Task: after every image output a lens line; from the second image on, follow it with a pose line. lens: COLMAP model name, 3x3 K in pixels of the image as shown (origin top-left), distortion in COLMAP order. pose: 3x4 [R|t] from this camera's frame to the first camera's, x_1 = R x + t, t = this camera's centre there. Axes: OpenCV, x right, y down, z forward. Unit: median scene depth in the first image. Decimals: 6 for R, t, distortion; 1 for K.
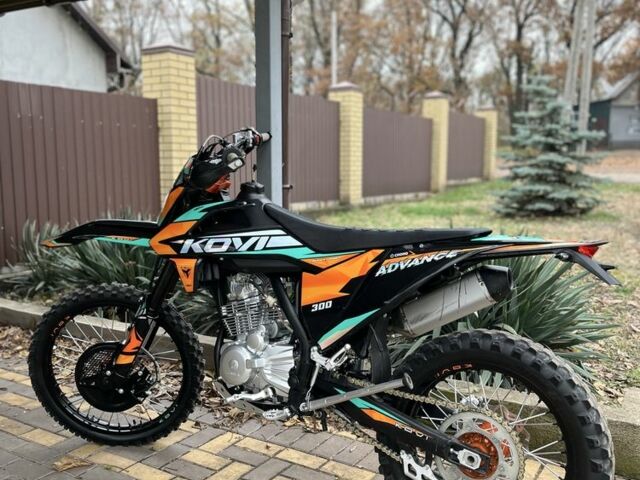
lens RADIAL K [[655.3, 0, 320.0], [0, 655.3, 240.0], [0, 0, 1]] dist [0.073101, -0.159013]
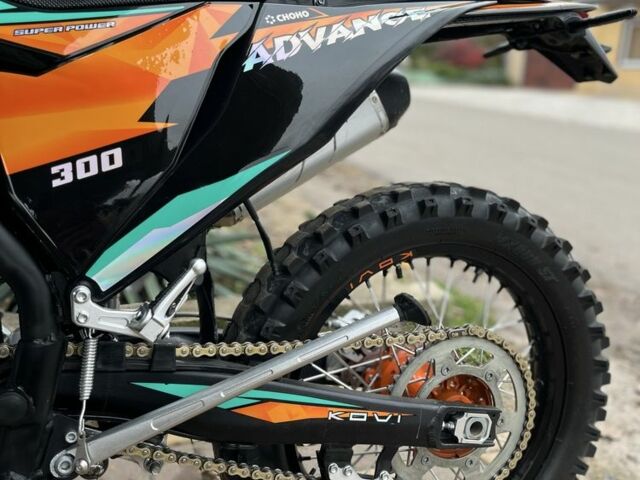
lens RADIAL K [[655.3, 0, 320.0], [0, 655.3, 240.0], [0, 0, 1]] dist [0.073101, -0.159013]
pose [[0.622516, -0.160468, 0.765979, -0.174906], [0.041110, 0.984107, 0.172754, 0.077846], [-0.781527, -0.076053, 0.619219, 0.640972]]
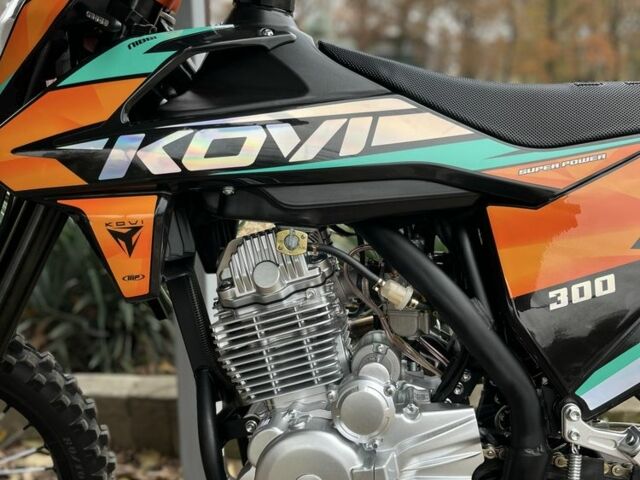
lens RADIAL K [[655.3, 0, 320.0], [0, 655.3, 240.0], [0, 0, 1]] dist [0.073101, -0.159013]
pose [[0.909295, -0.088463, 0.406641, -0.252715], [0.068993, 0.995668, 0.062327, 0.036910], [-0.410393, -0.028619, 0.911459, 0.674236]]
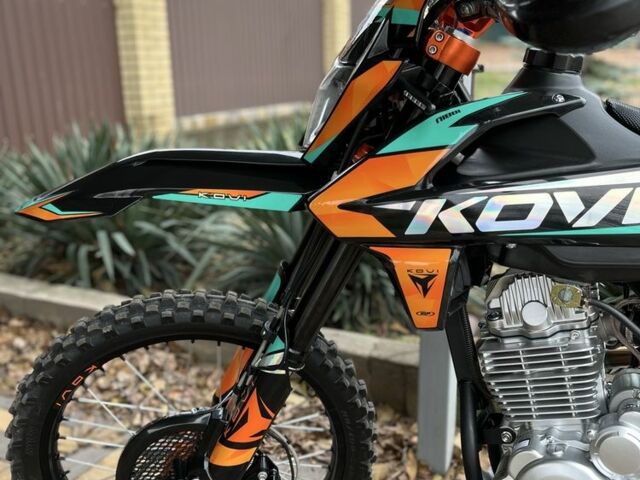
lens RADIAL K [[655.3, 0, 320.0], [0, 655.3, 240.0], [0, 0, 1]] dist [0.073101, -0.159013]
pose [[0.994120, -0.043521, 0.099150, -0.307419], [0.028442, 0.988472, 0.148709, -0.037042], [-0.104479, -0.145015, 0.983898, 0.633171]]
